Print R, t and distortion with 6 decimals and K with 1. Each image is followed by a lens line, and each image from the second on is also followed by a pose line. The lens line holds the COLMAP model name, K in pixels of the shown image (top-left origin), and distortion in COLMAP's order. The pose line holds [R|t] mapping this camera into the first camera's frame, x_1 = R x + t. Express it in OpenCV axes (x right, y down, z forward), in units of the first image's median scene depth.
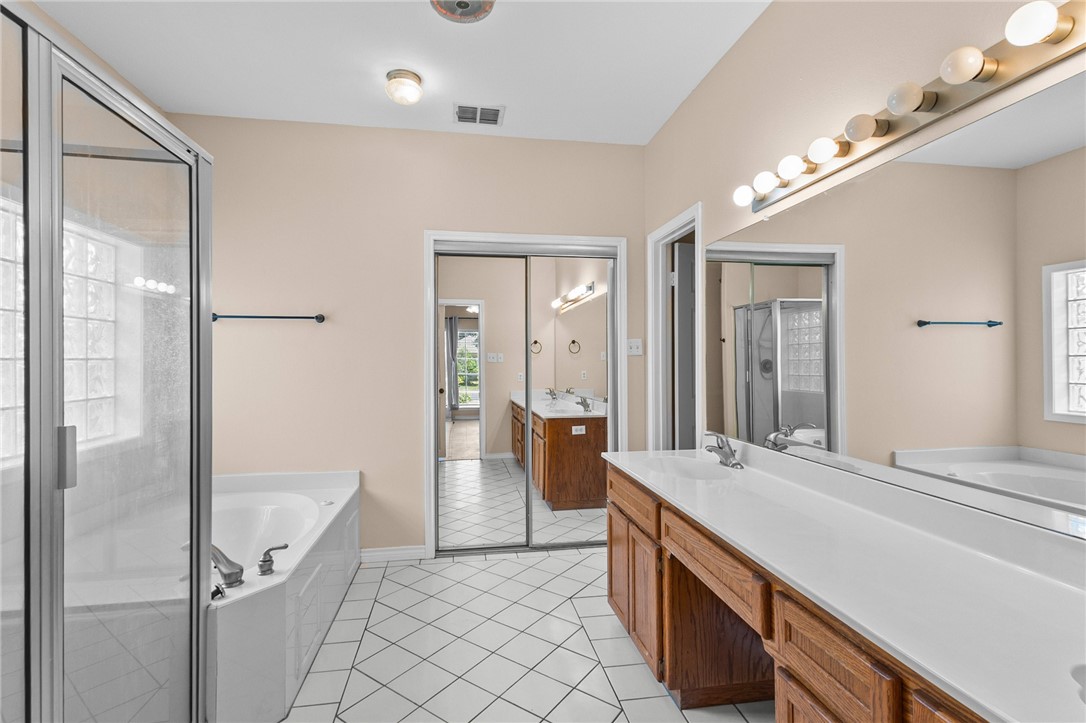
lens RADIAL K [[507.9, 0, 538.8], [0, 507.9, 352.7], [0, 0, 1]] dist [0.013783, -0.001347]
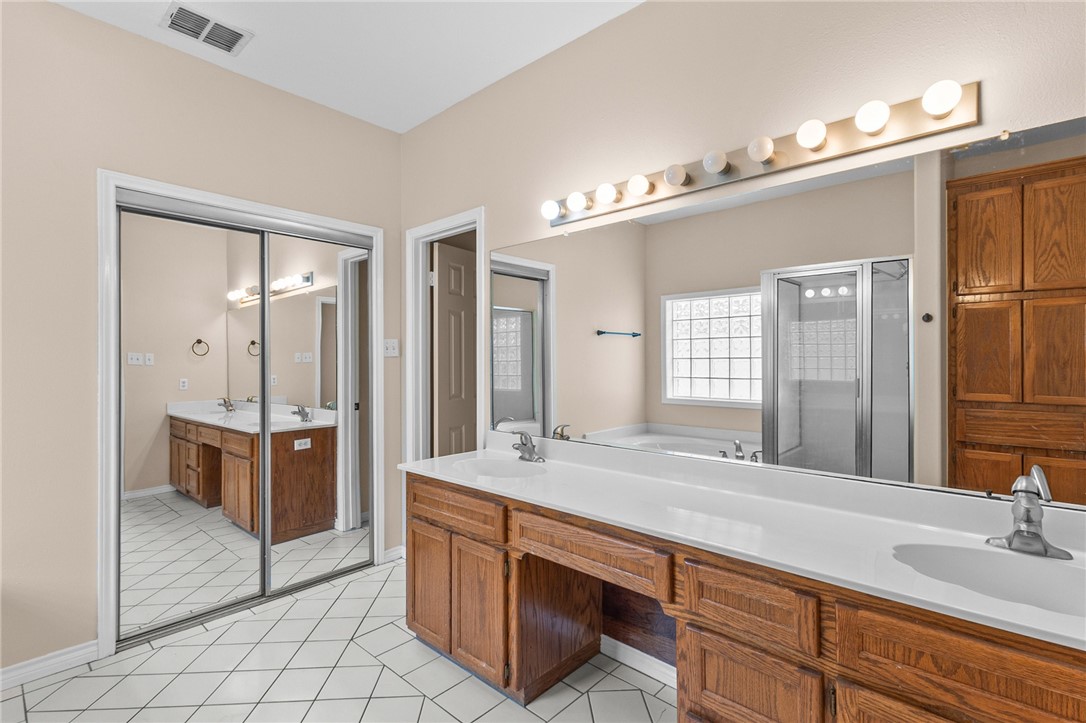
lens RADIAL K [[507.9, 0, 538.2], [0, 507.9, 355.2], [0, 0, 1]] dist [0.013783, -0.001347]
pose [[0.783676, 0.006210, 0.621139, -0.178495], [-0.006089, 0.999979, -0.002315, 0.003039], [-0.621140, -0.001968, 0.783697, 0.103811]]
